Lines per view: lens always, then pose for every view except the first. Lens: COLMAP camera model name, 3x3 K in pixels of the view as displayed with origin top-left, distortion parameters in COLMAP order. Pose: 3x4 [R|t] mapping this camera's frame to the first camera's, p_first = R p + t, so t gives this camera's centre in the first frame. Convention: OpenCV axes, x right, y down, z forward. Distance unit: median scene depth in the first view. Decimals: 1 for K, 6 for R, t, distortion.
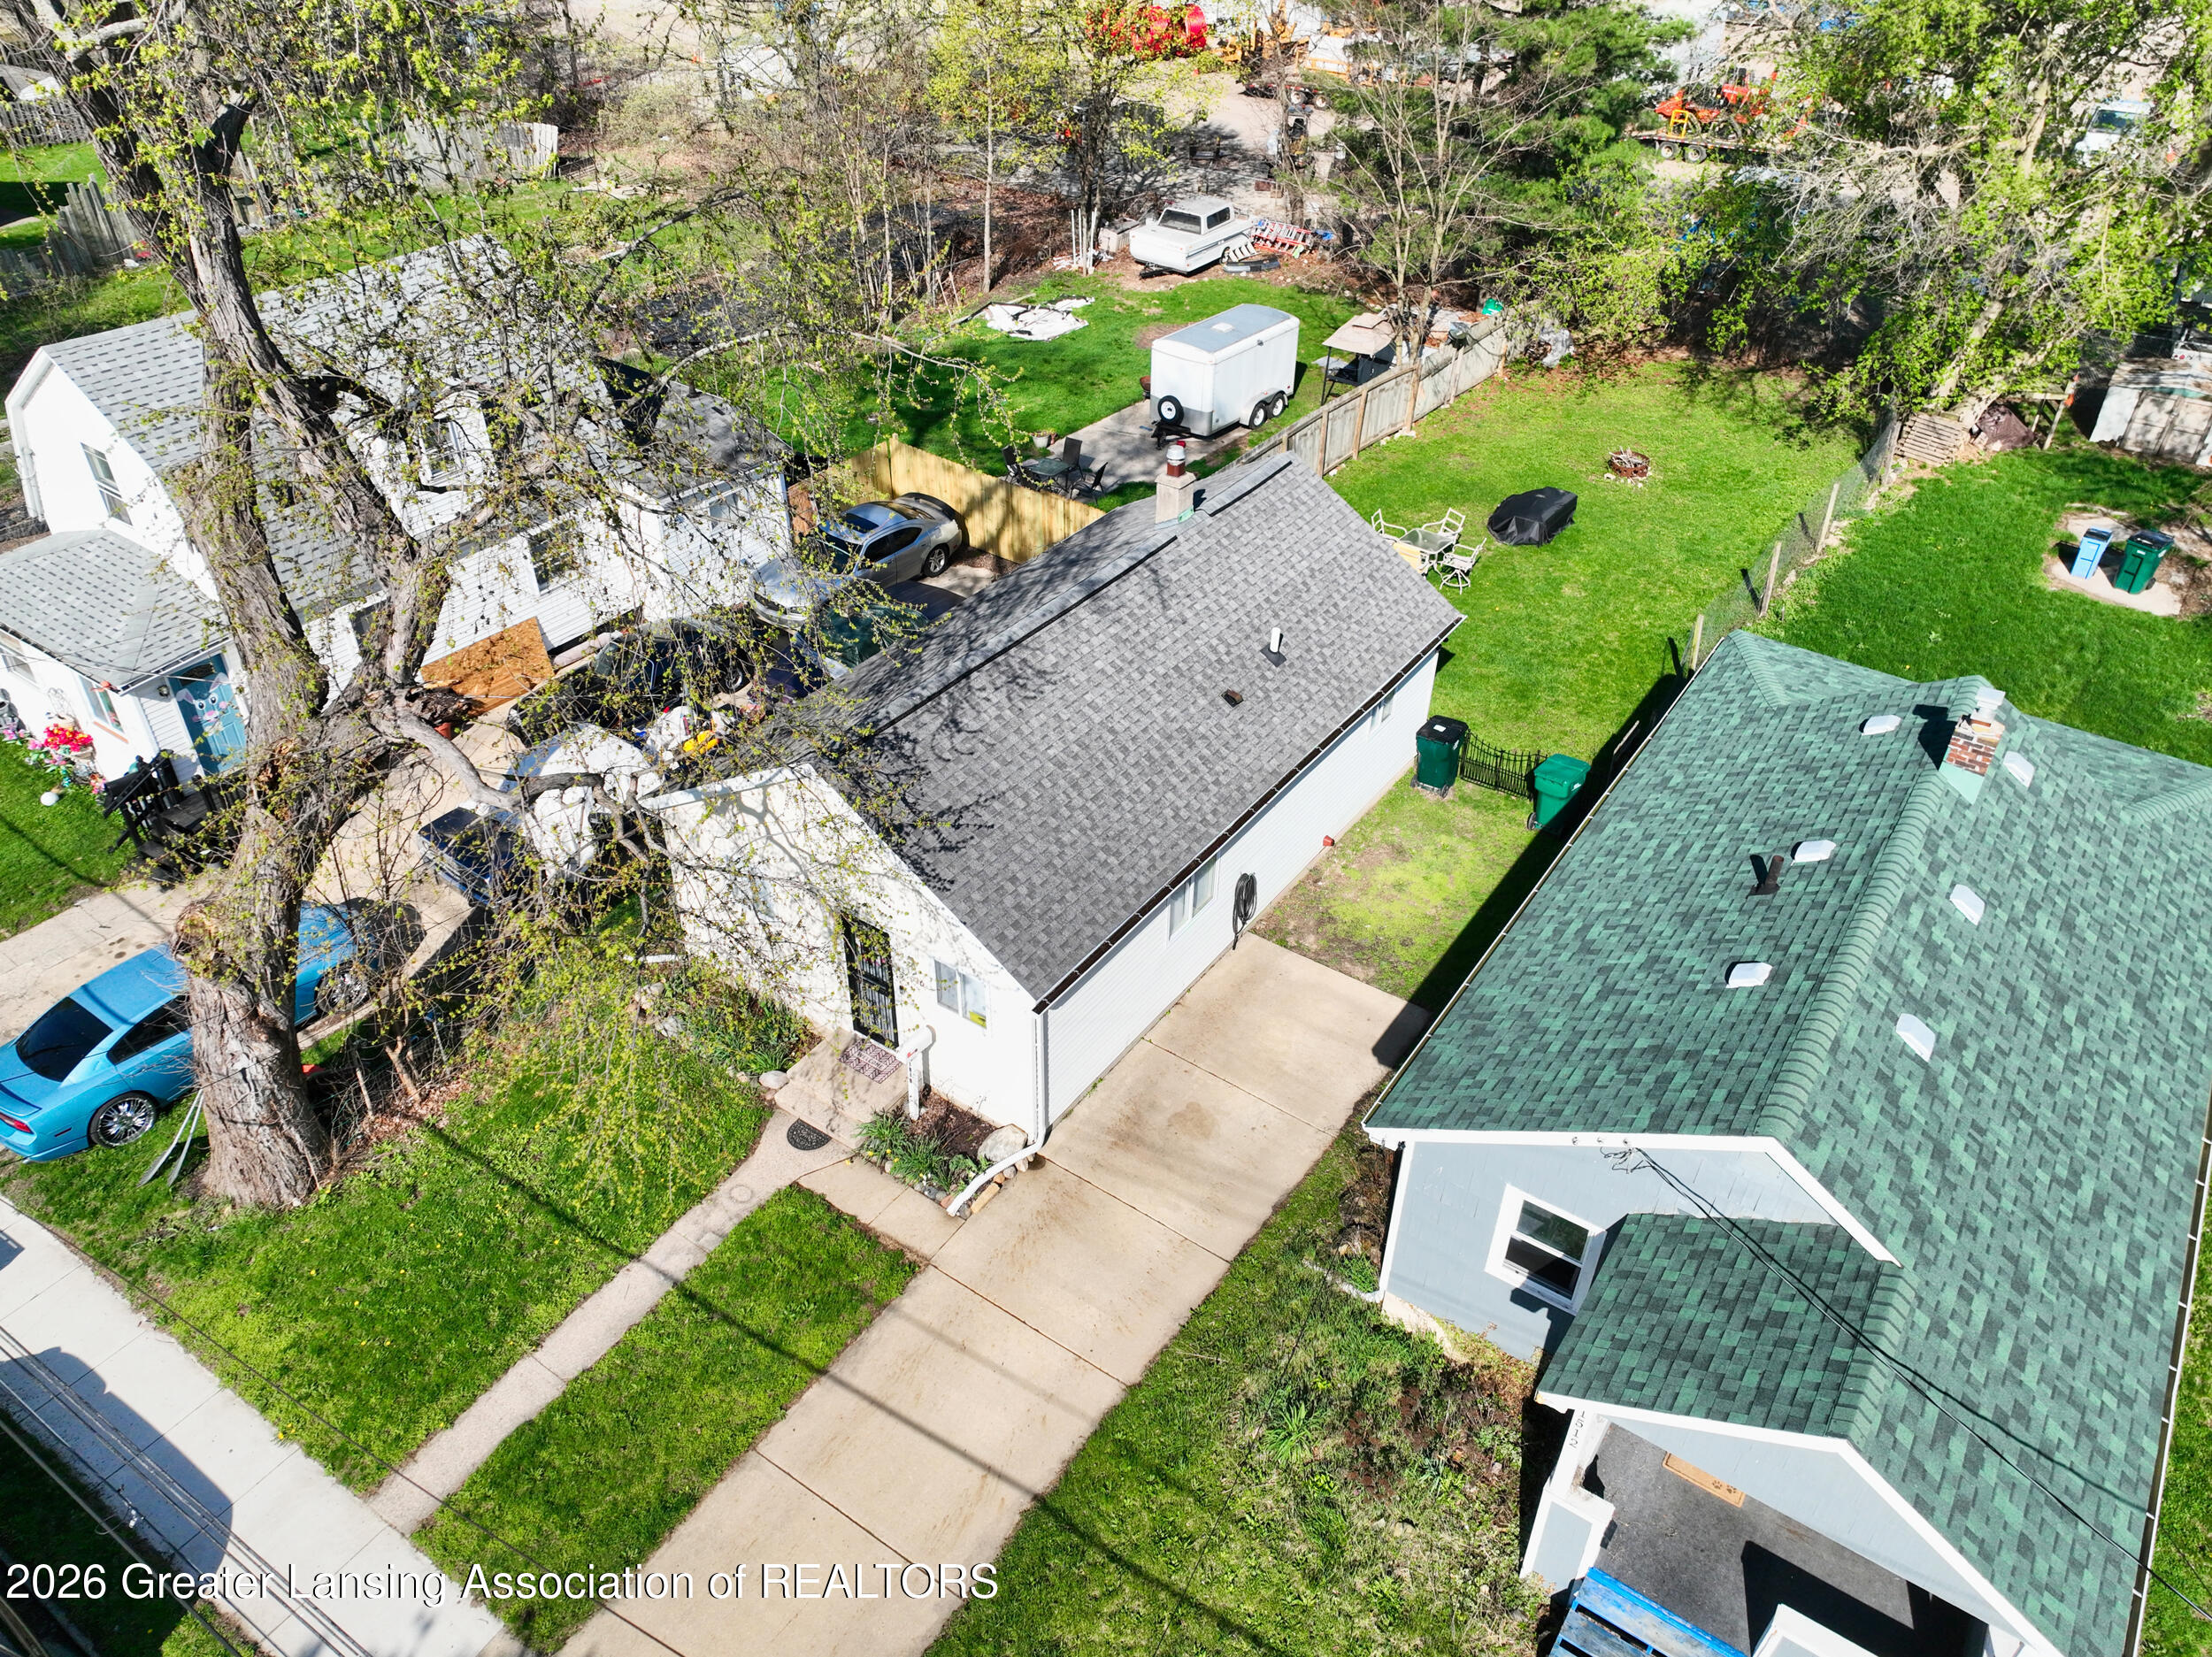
lens RADIAL K [[1560.2, 0, 1110.1], [0, 1560.2, 828.4], [0, 0, 1]] dist [-0.000927, -0.000630]
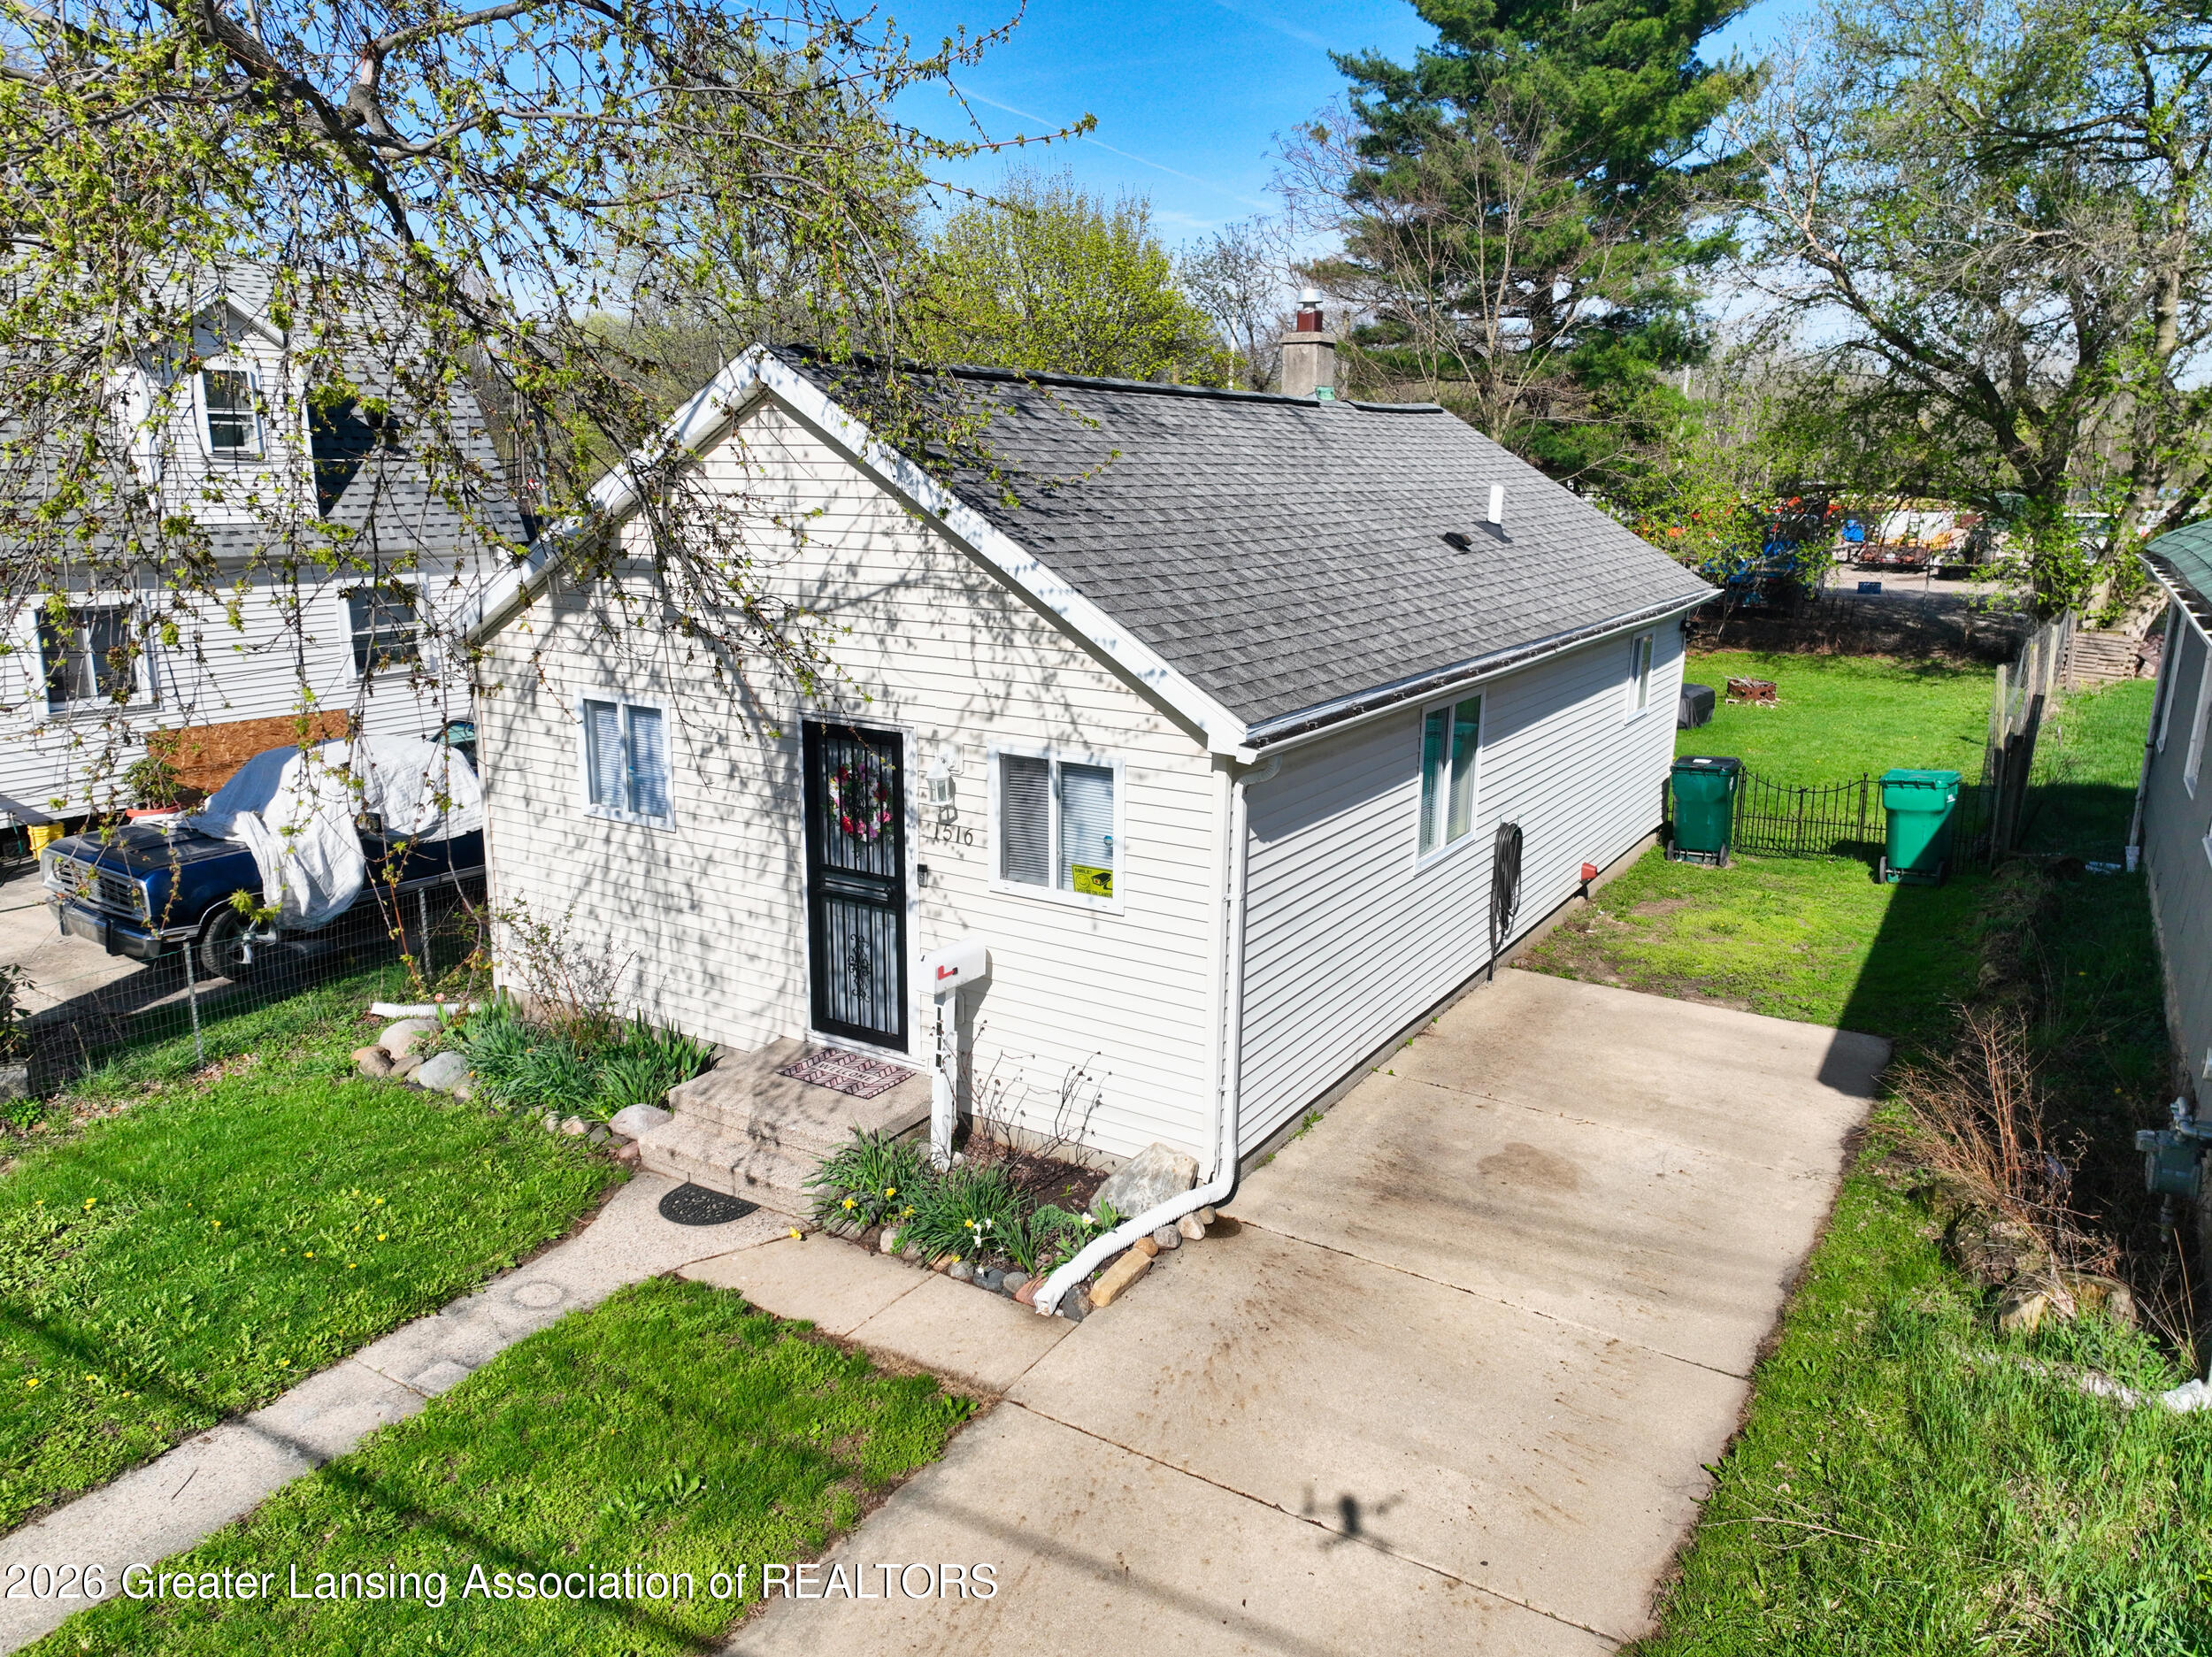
lens RADIAL K [[1553.7, 0, 1106.8], [0, 1553.7, 826.9], [0, 0, 1]] dist [0.010707, -0.000636]
pose [[0.998491, -0.014253, 0.053034, -0.099565], [0.034087, 0.918025, -0.395055, 0.277771], [-0.043056, 0.396266, 0.917126, 0.535213]]
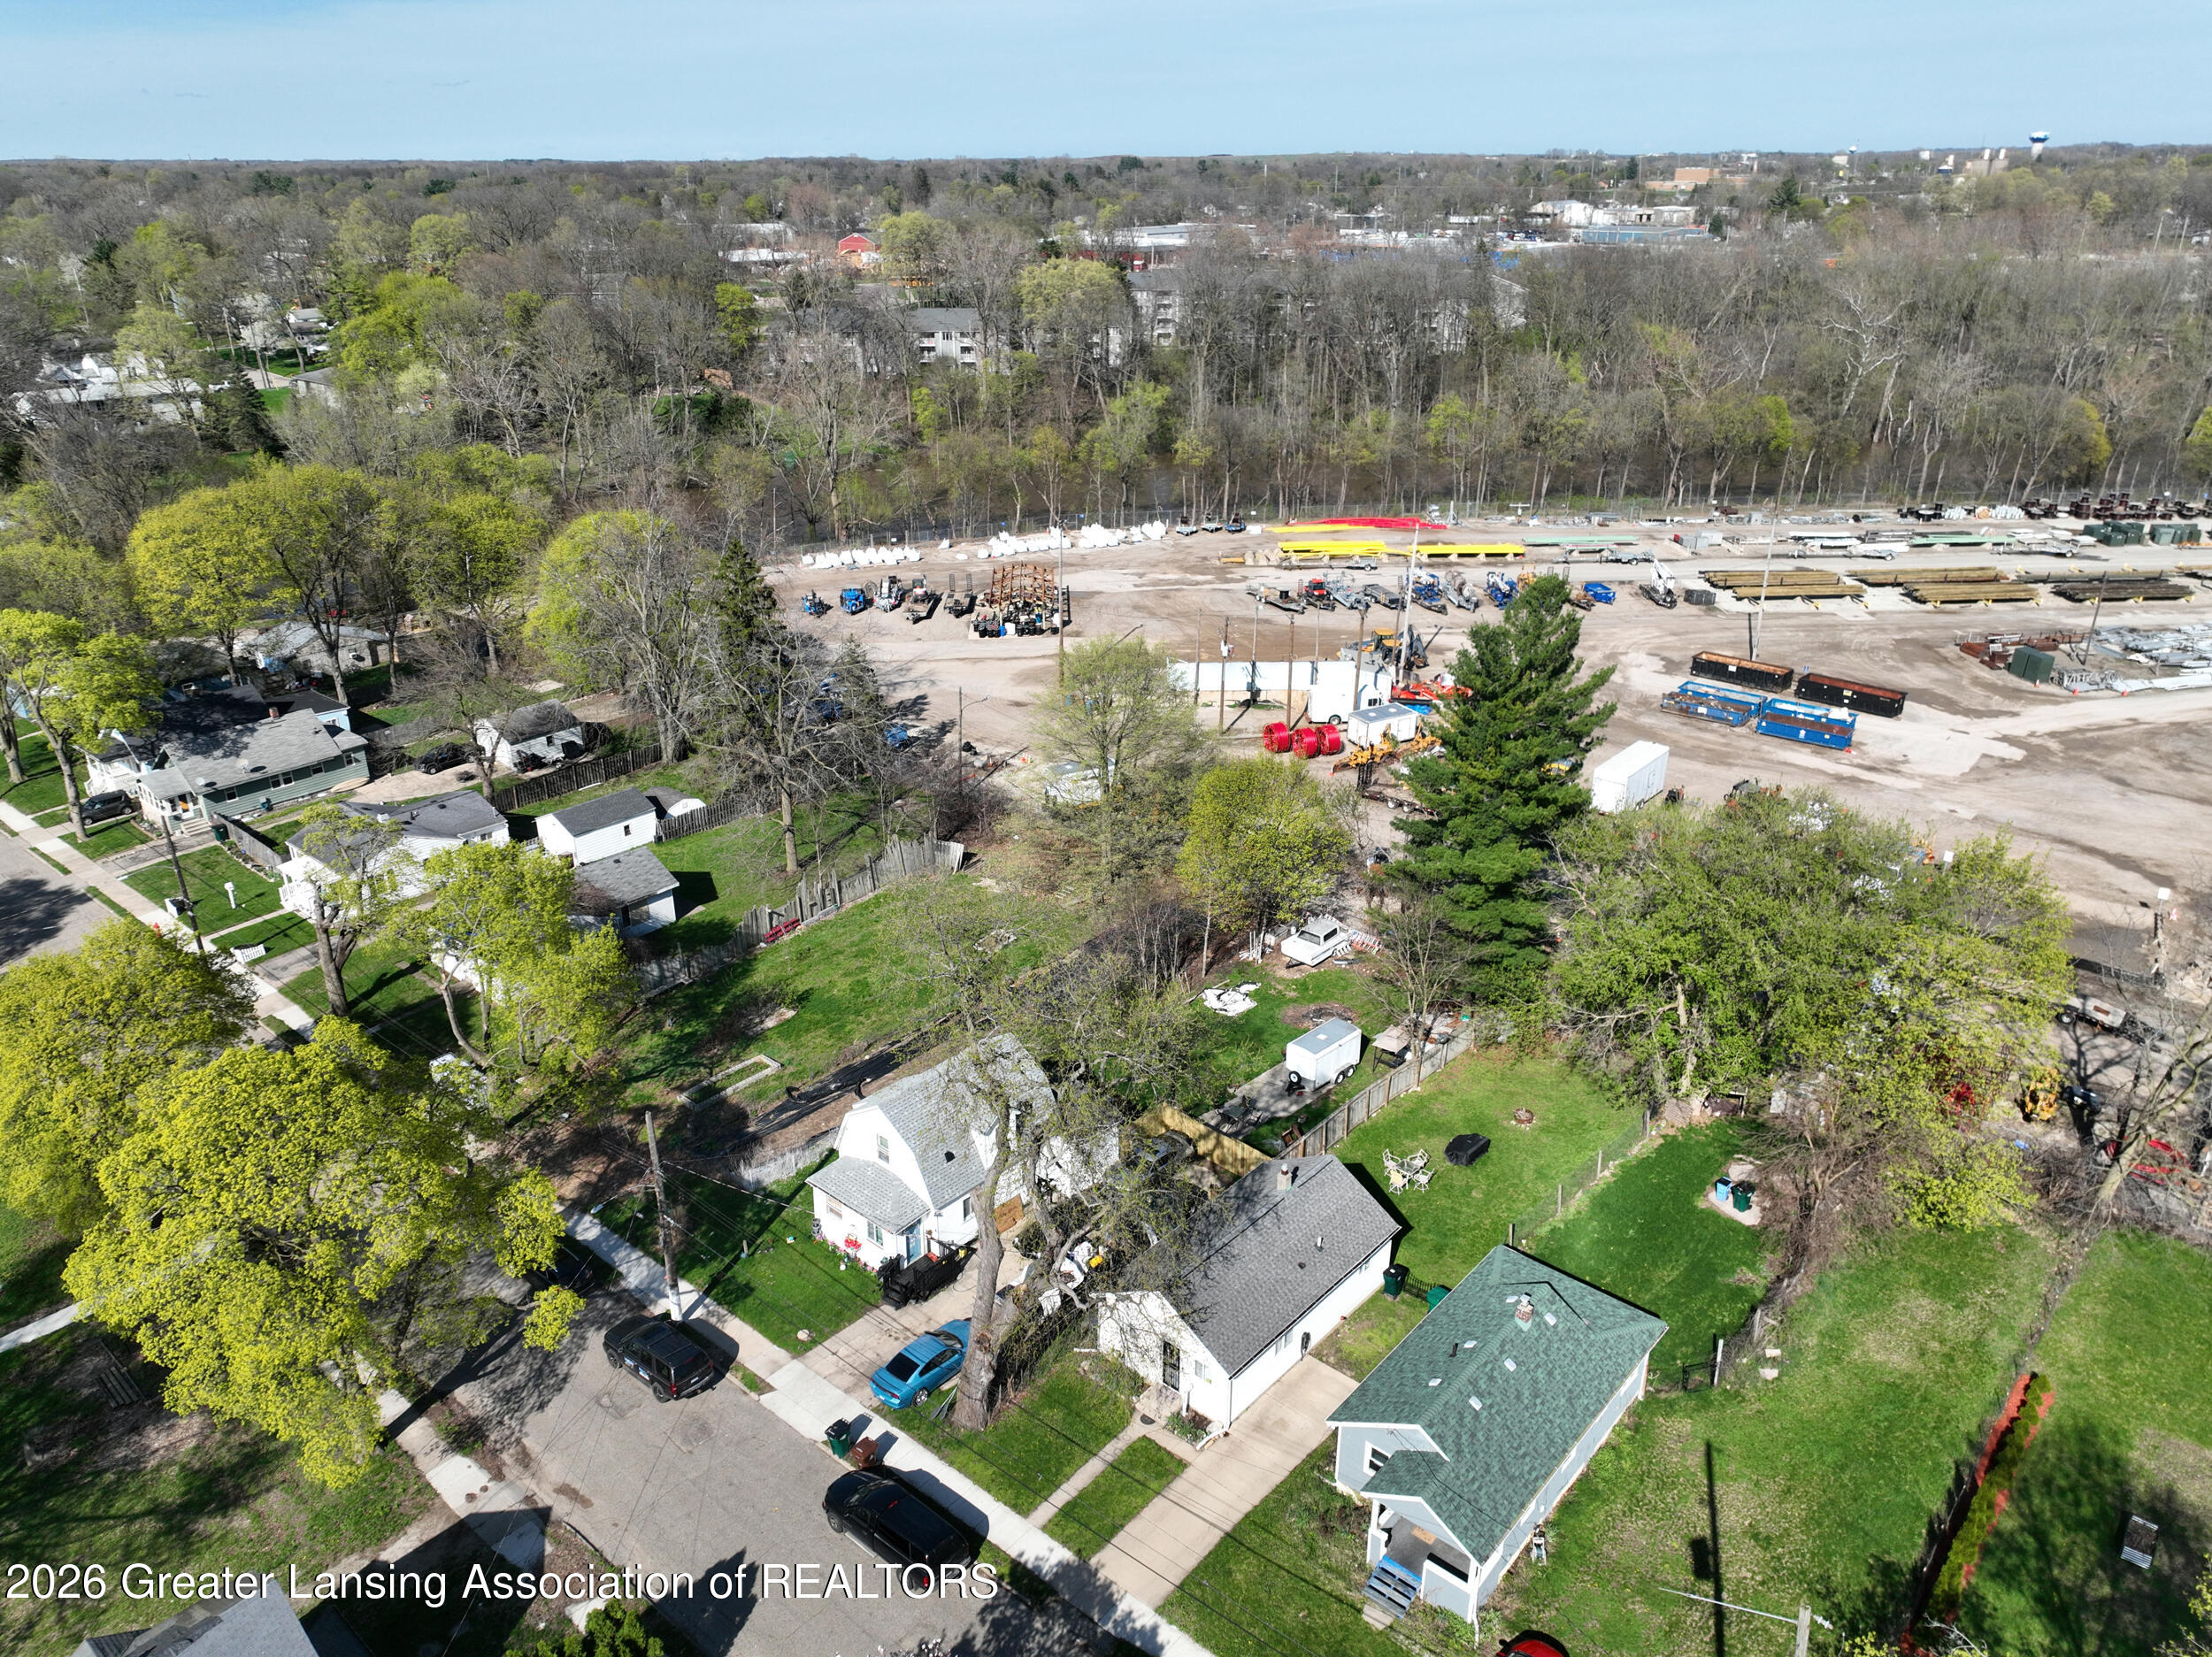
lens RADIAL K [[1553.0, 0, 1107.7], [0, 1553.0, 830.9], [0, 0, 1]] dist [0.008117, -0.000802]
pose [[0.993323, 0.029816, -0.111447, 0.022073], [-0.054301, 0.973162, -0.223624, -0.216270], [0.101788, 0.228183, 0.968283, -2.044815]]
